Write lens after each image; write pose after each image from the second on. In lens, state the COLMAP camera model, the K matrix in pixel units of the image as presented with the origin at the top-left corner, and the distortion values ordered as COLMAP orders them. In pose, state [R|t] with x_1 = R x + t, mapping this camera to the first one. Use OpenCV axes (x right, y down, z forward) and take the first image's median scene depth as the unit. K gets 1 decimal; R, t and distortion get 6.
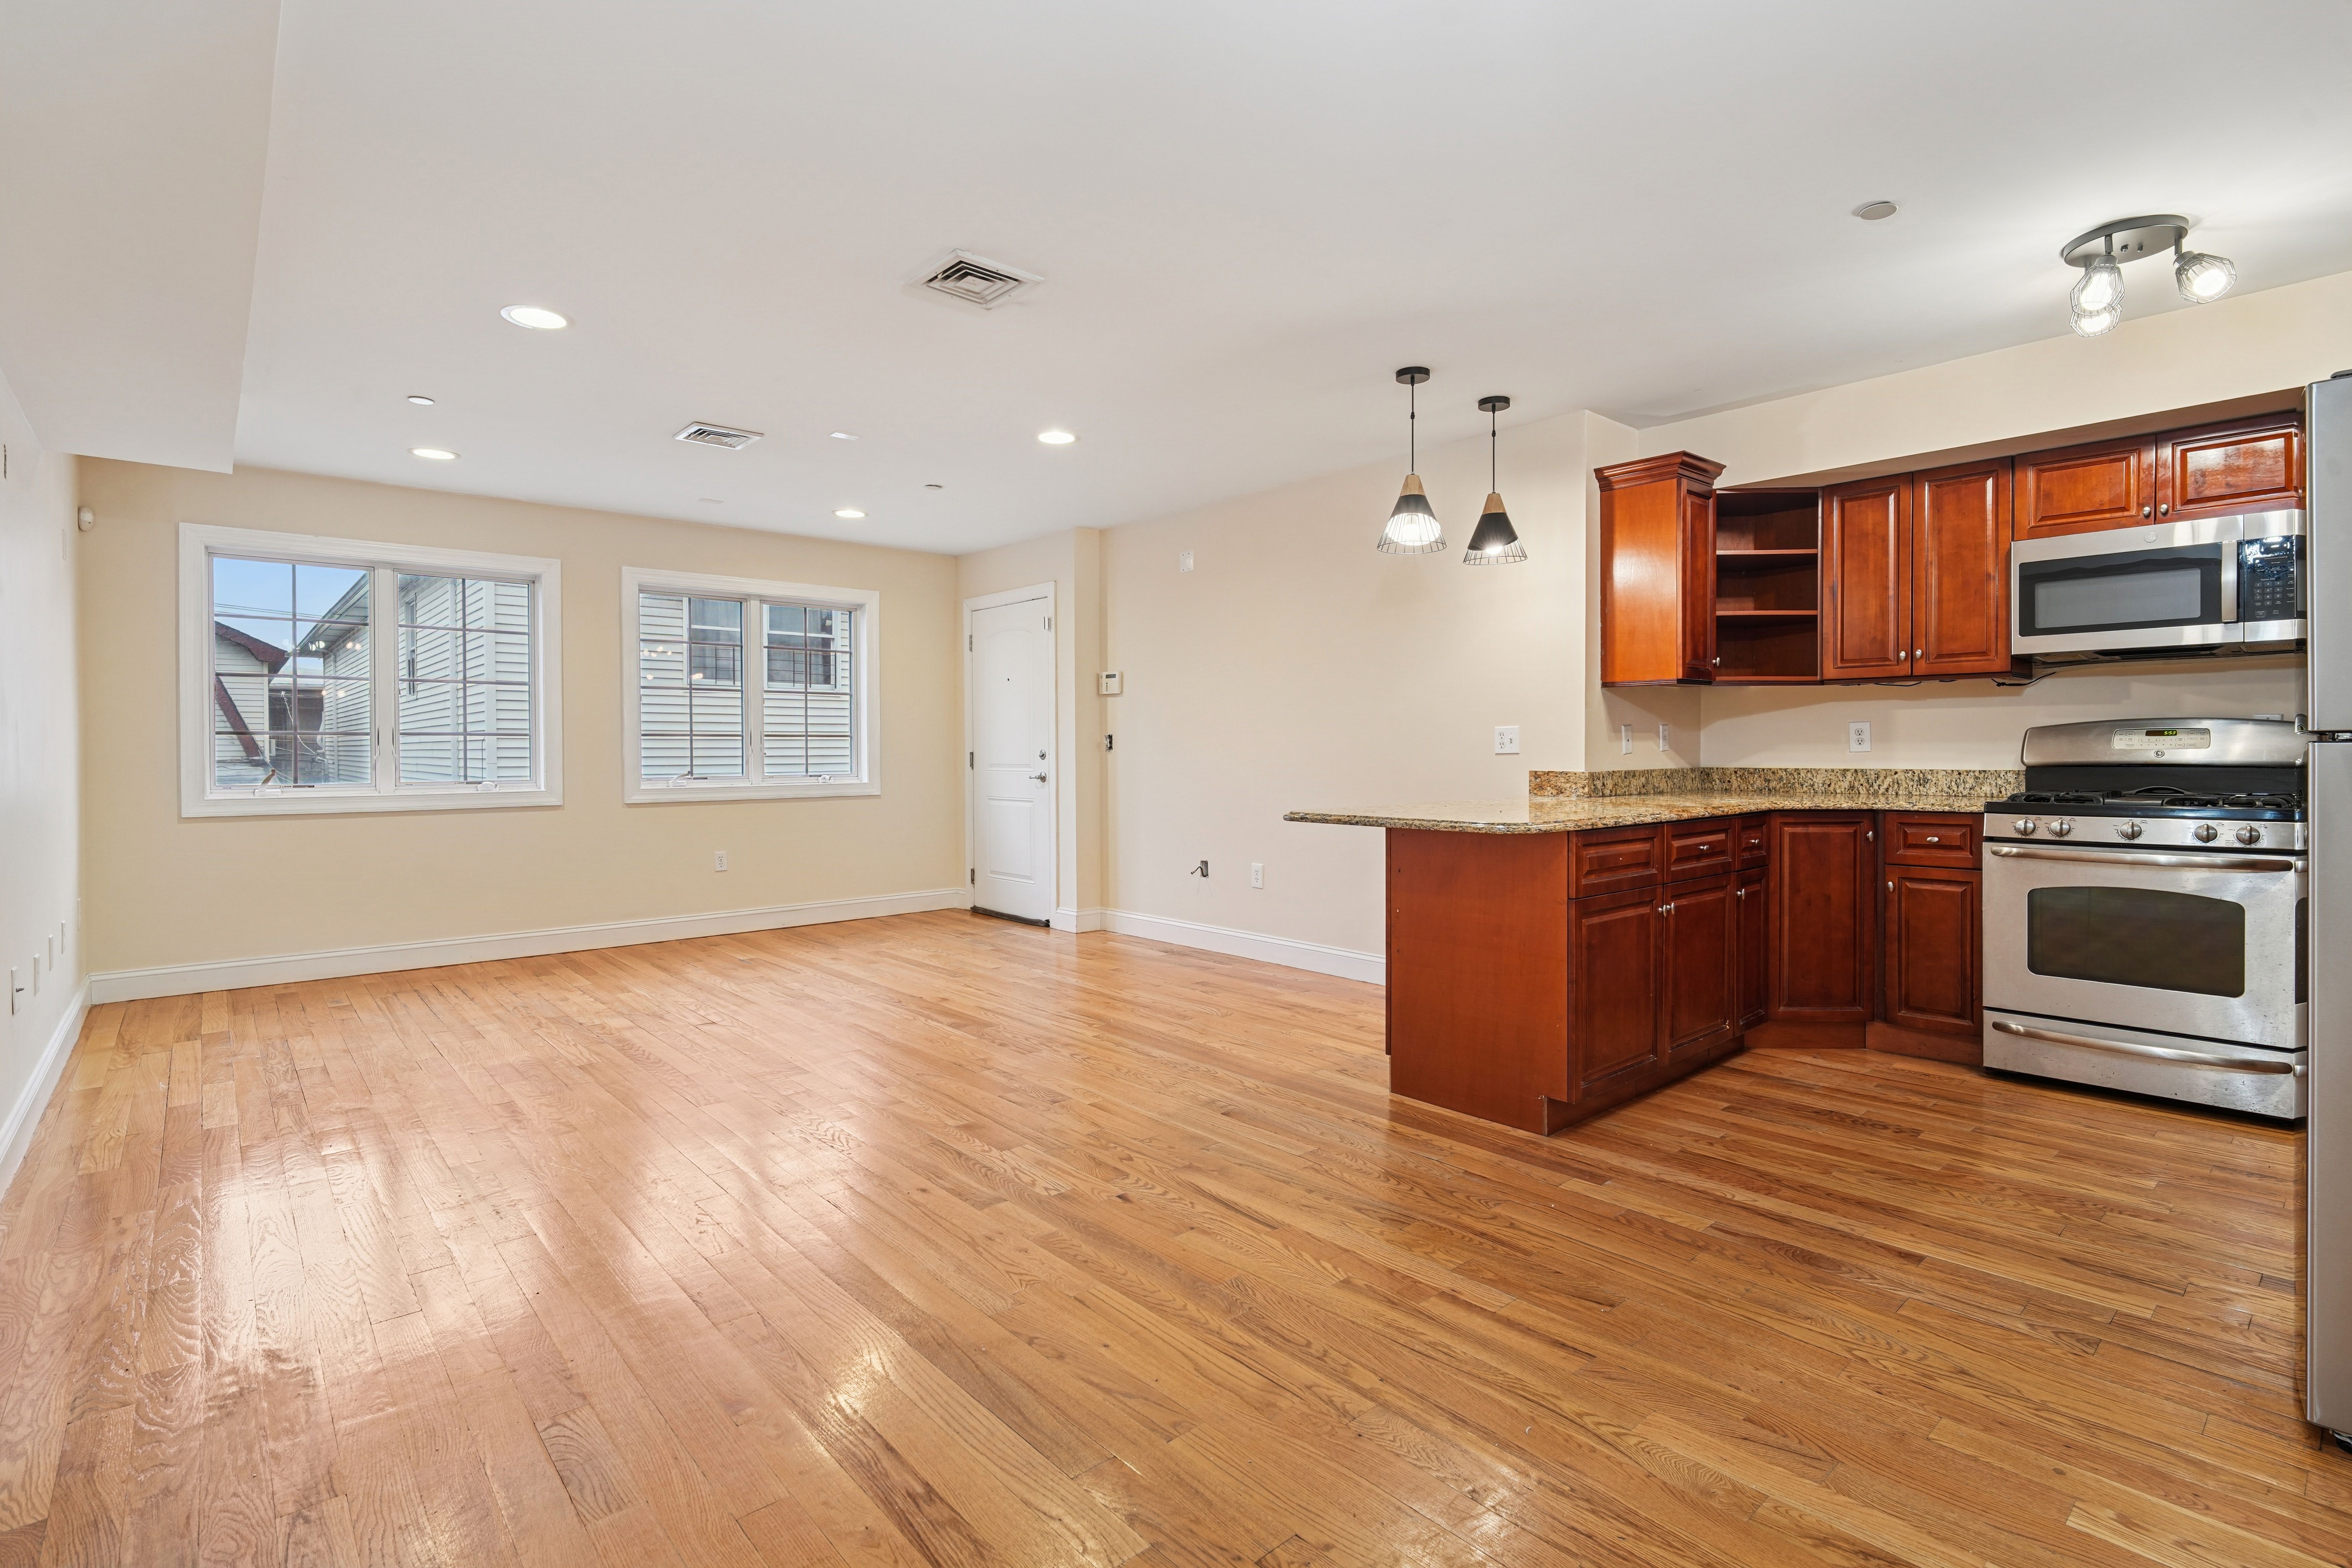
lens RADIAL K [[1099.3, 0, 1181.6], [0, 1099.3, 754.5], [0, 0, 1]] dist [0.003553, -0.006677]
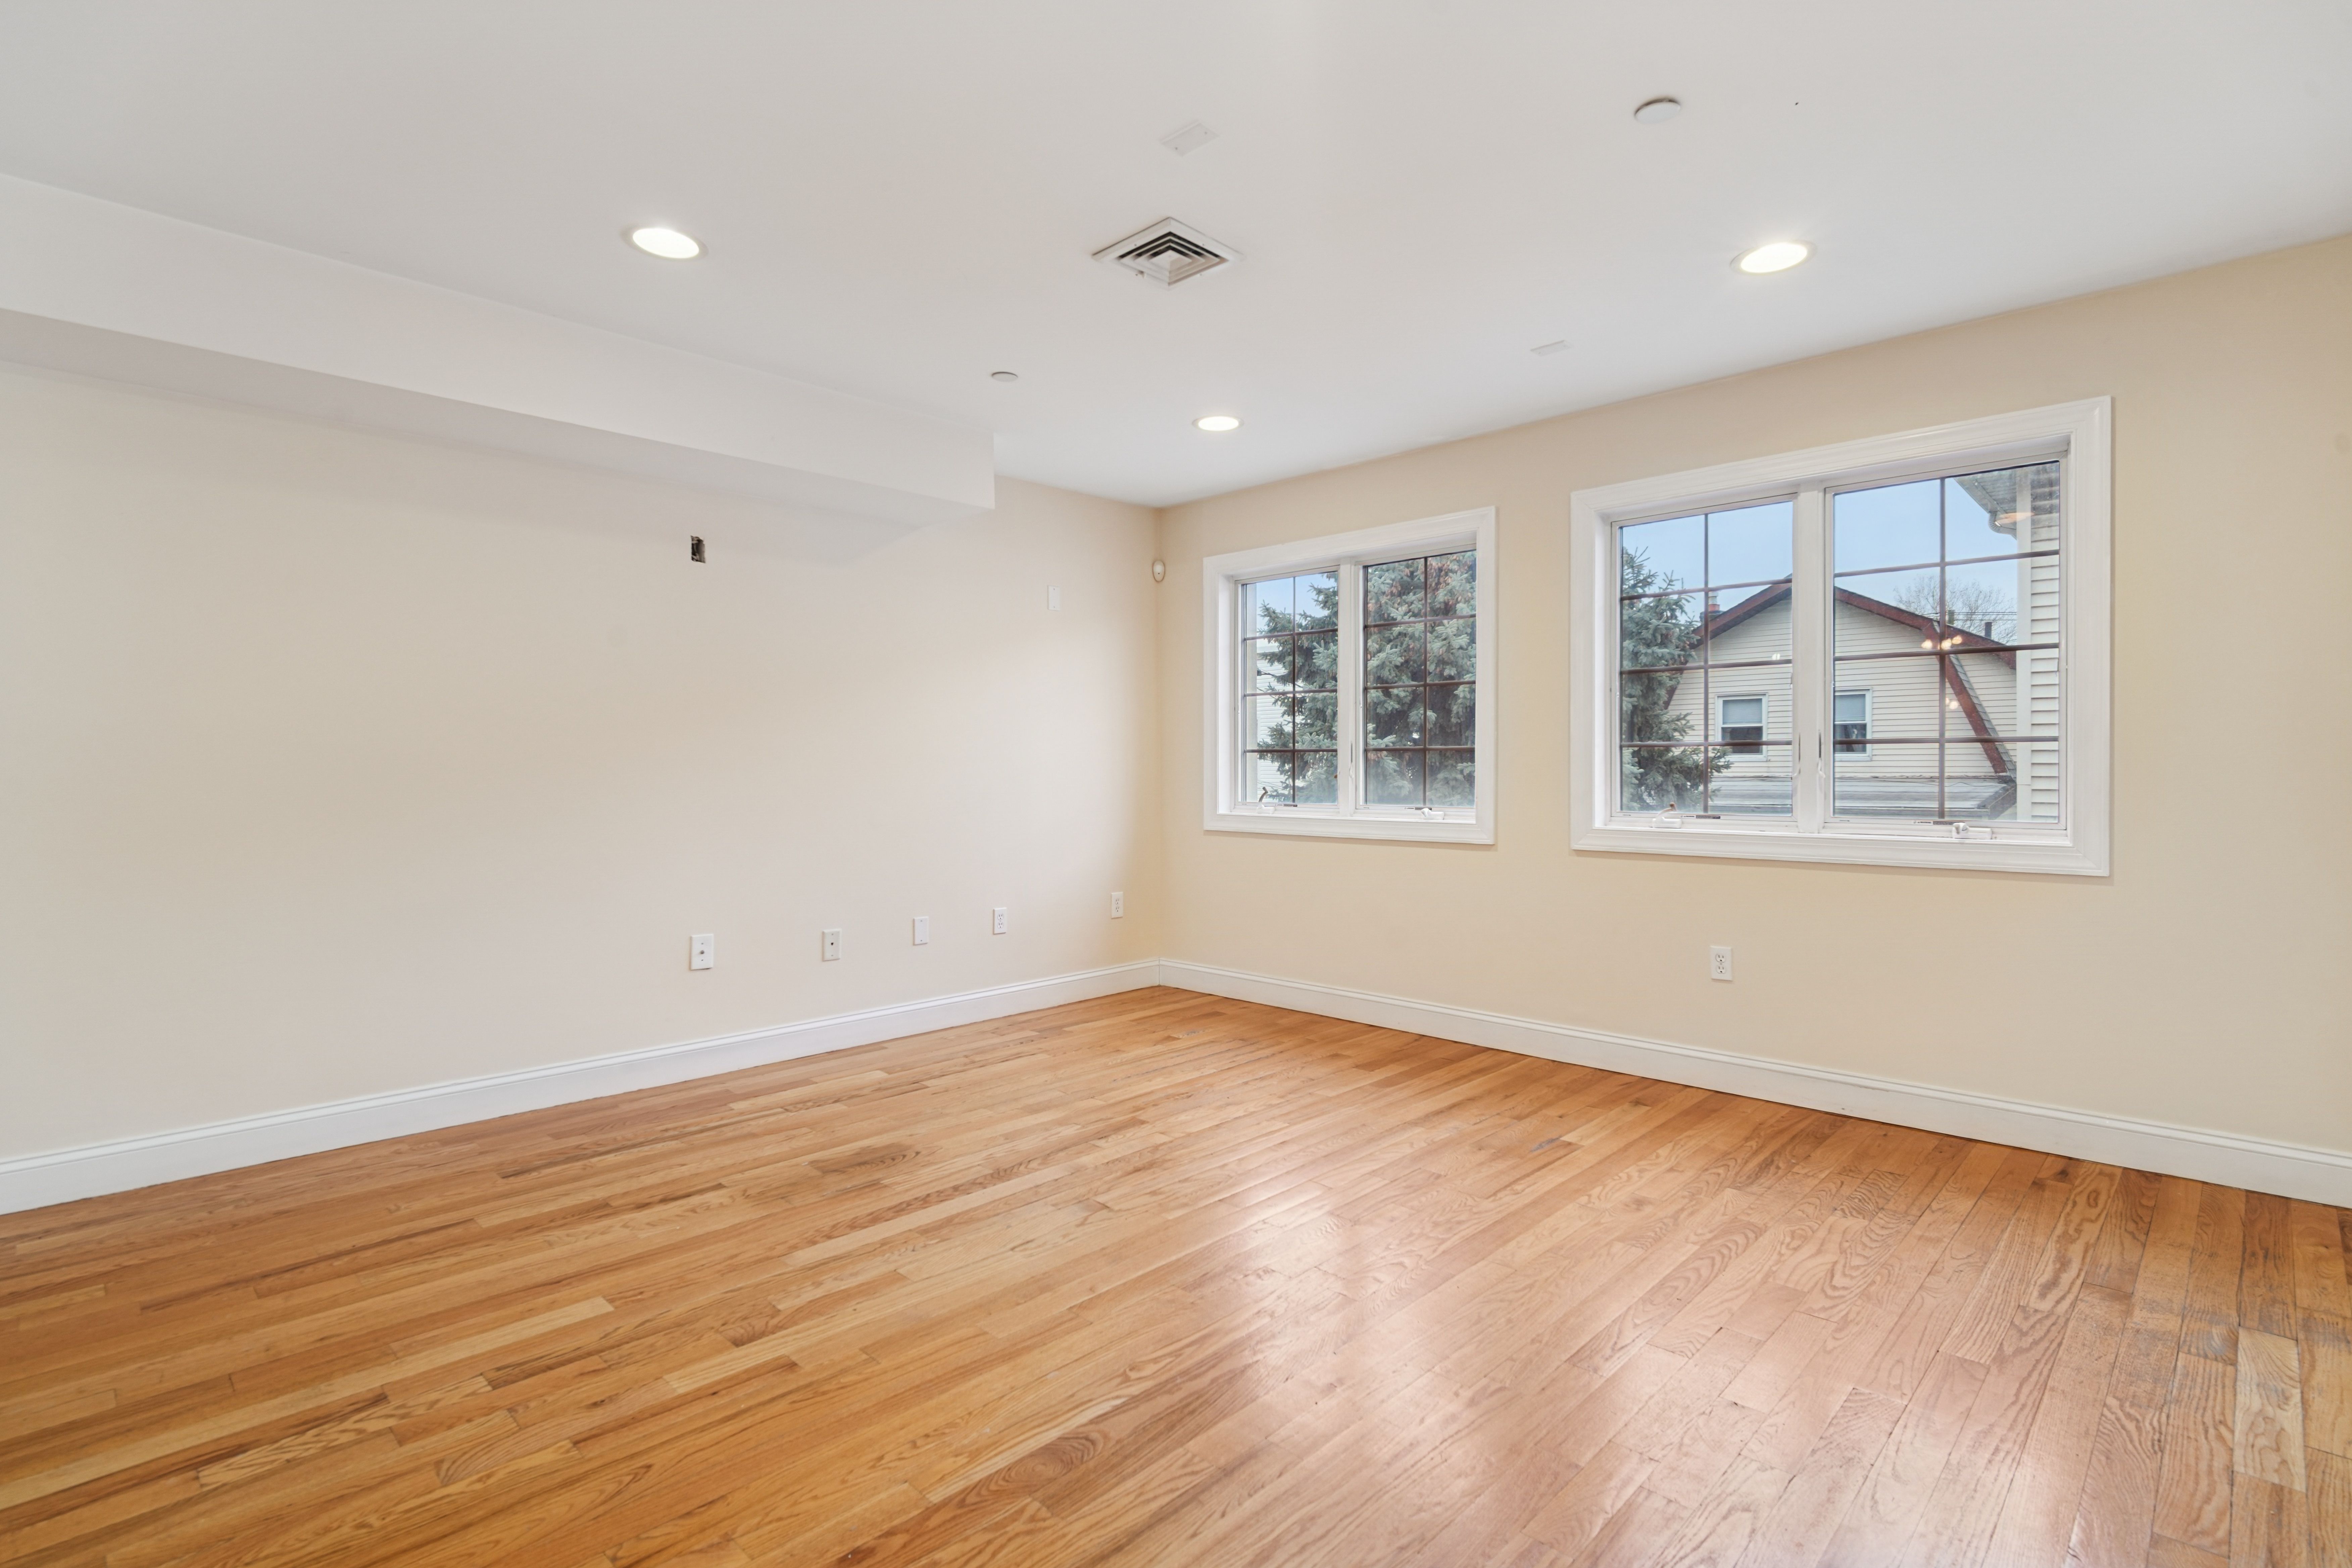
lens RADIAL K [[1113.5, 0, 1176.0], [0, 1113.5, 784.0], [0, 0, 1]] dist [-0.004074, -0.000628]
pose [[0.073250, 0.017075, -0.997167, 0.200891], [-0.003761, 0.999851, 0.016845, -0.008148], [0.997307, 0.002517, 0.073303, 0.982288]]
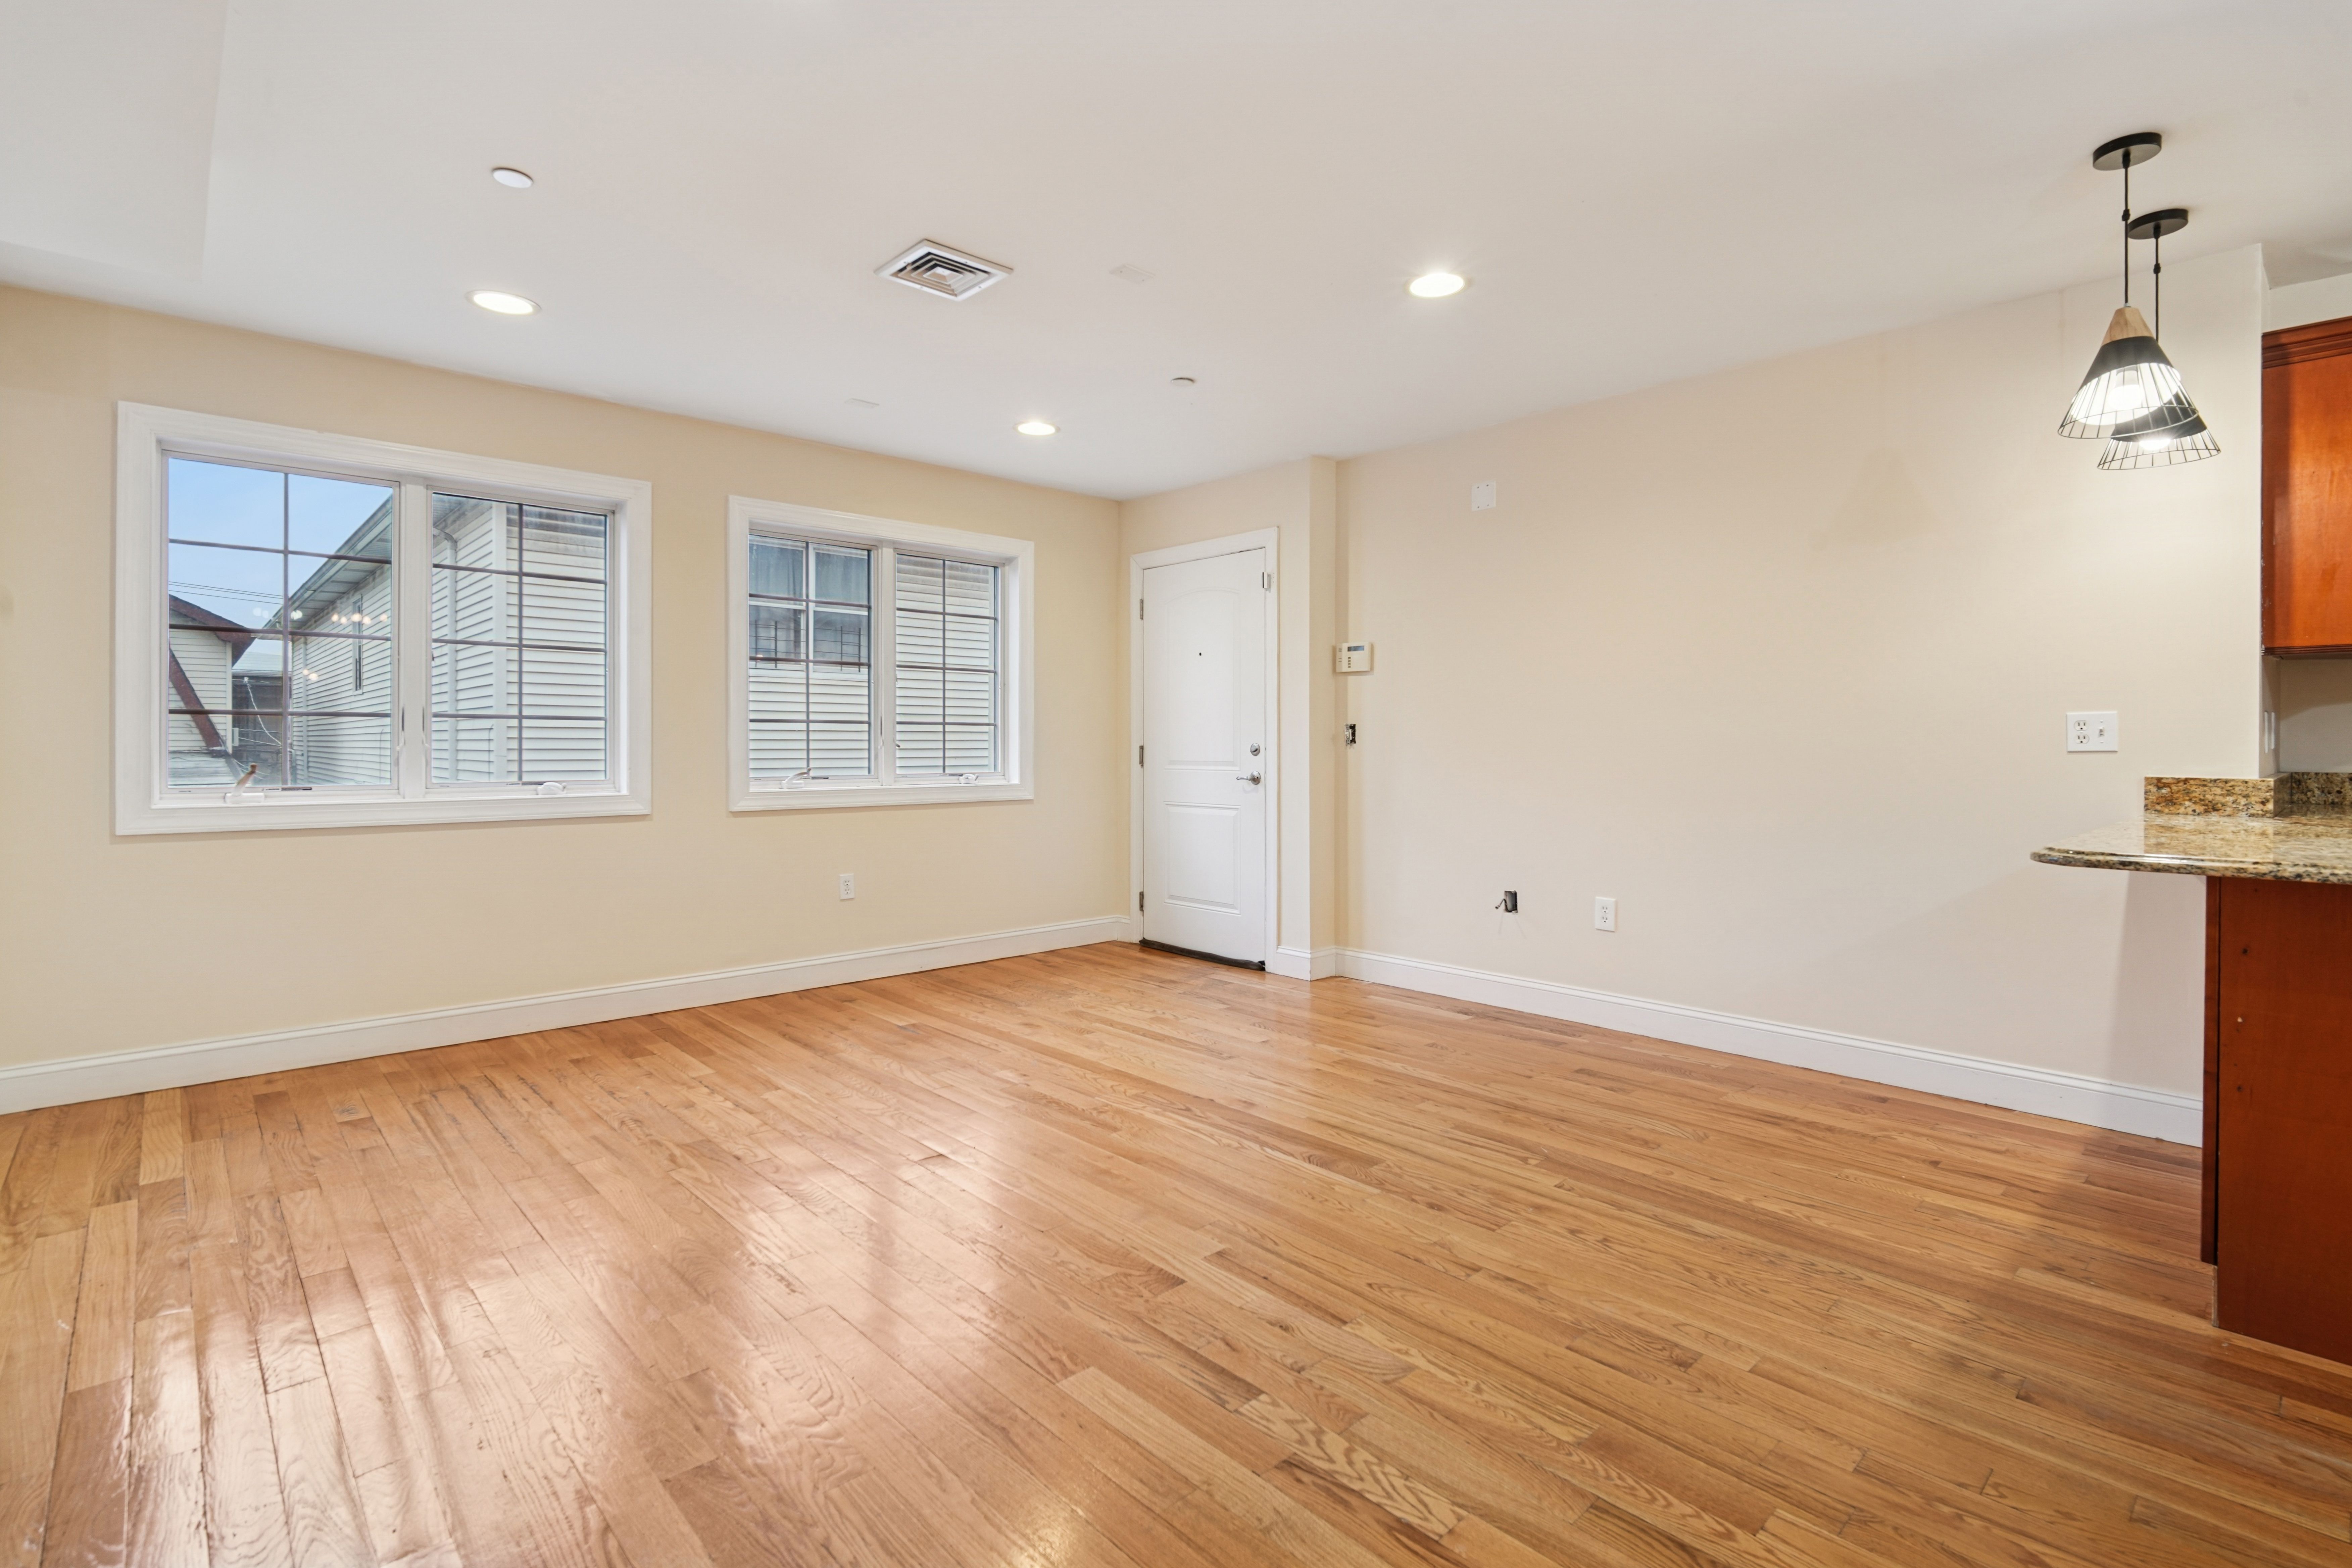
lens RADIAL K [[1099.0, 0, 1193.6], [0, 1099.0, 739.9], [0, 0, 1]] dist [-0.001143, -0.001624]
pose [[0.999558, 0.005215, 0.029269, -0.293396], [-0.004967, 0.999951, -0.008547, 0.000622], [-0.029313, 0.008397, 0.999535, 0.334989]]
